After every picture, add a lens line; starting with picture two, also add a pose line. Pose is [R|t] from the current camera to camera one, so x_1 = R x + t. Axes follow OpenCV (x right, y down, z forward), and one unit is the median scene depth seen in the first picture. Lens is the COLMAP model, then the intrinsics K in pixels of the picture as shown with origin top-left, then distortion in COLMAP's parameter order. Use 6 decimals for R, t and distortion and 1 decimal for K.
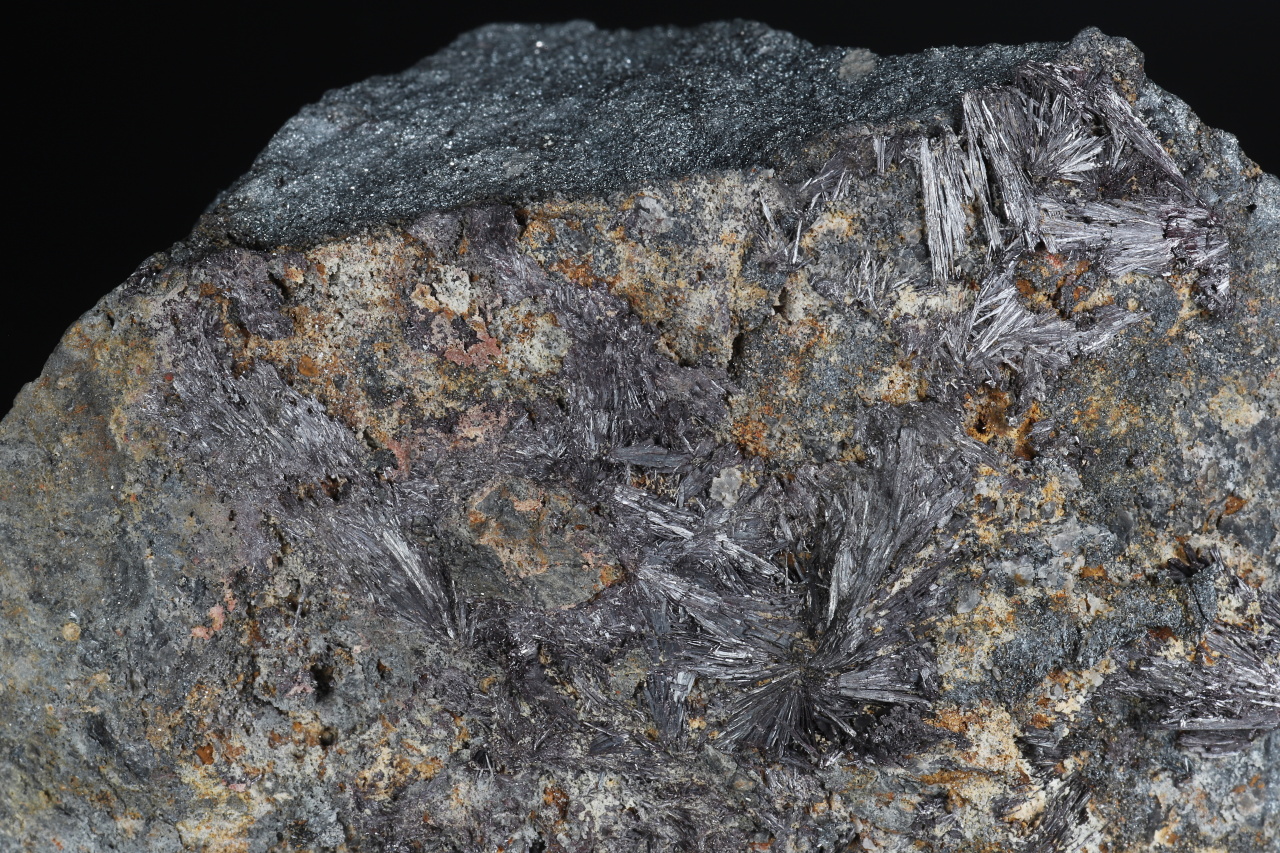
lens RADIAL K [[5163.4, 0, 640.0], [0, 5163.4, 426.5], [0, 0, 1]] dist [0.396526, -11.168170]
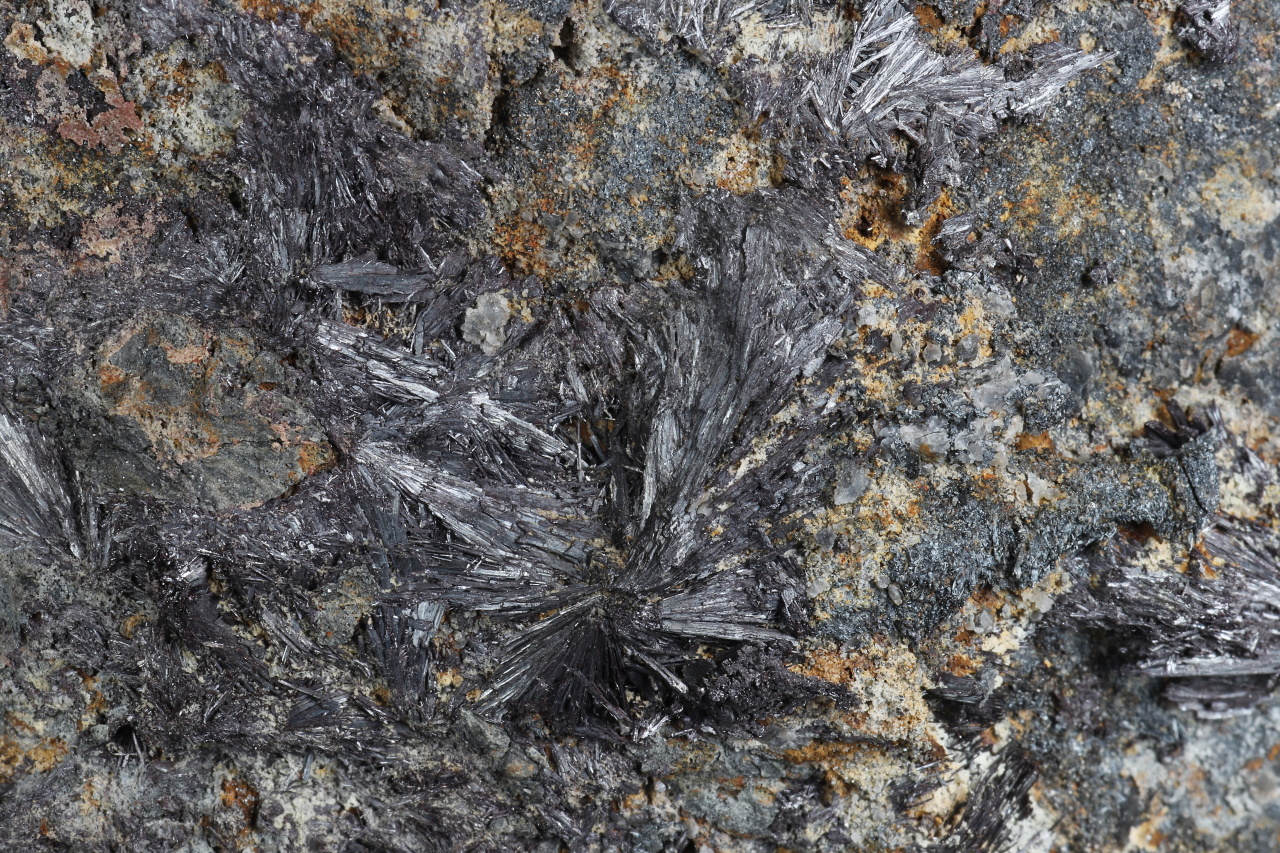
lens RADIAL K [[5847.2, 0, 640.0], [0, 5847.2, 426.5], [0, 0, 1]] dist [0.575721, -18.028444]
pose [[0.999214, -0.017059, 0.035789, 0.009203], [0.017200, 0.999846, -0.003624, 0.028086], [-0.035721, 0.004236, 0.999353, 0.243242]]
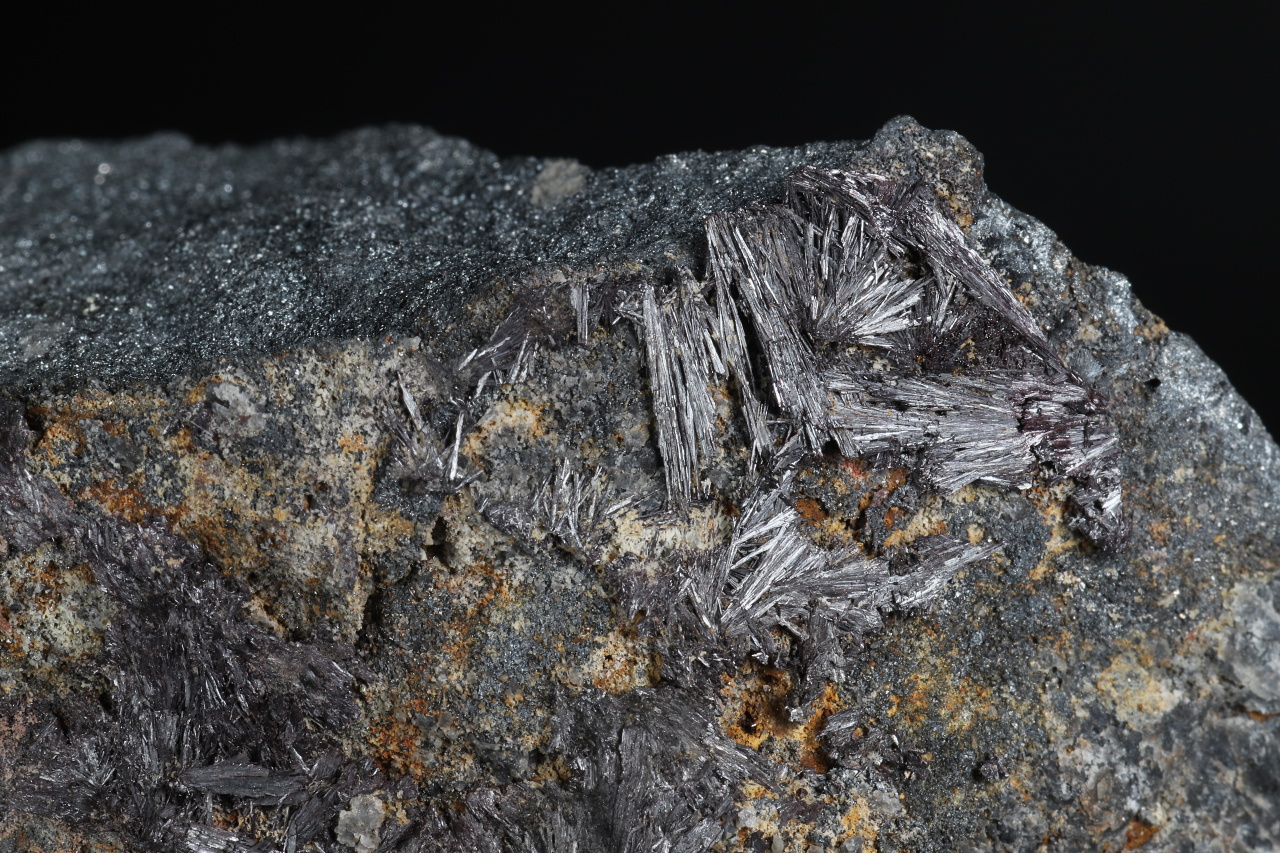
lens RADIAL K [[5847.2, 0, 640.0], [0, 5847.2, 426.5], [0, 0, 1]] dist [0.575721, -18.028444]
pose [[0.999742, -0.020653, 0.009442, 0.045830], [0.021087, 0.998603, -0.048458, -0.001876], [-0.008428, 0.048645, 0.998781, 0.254781]]
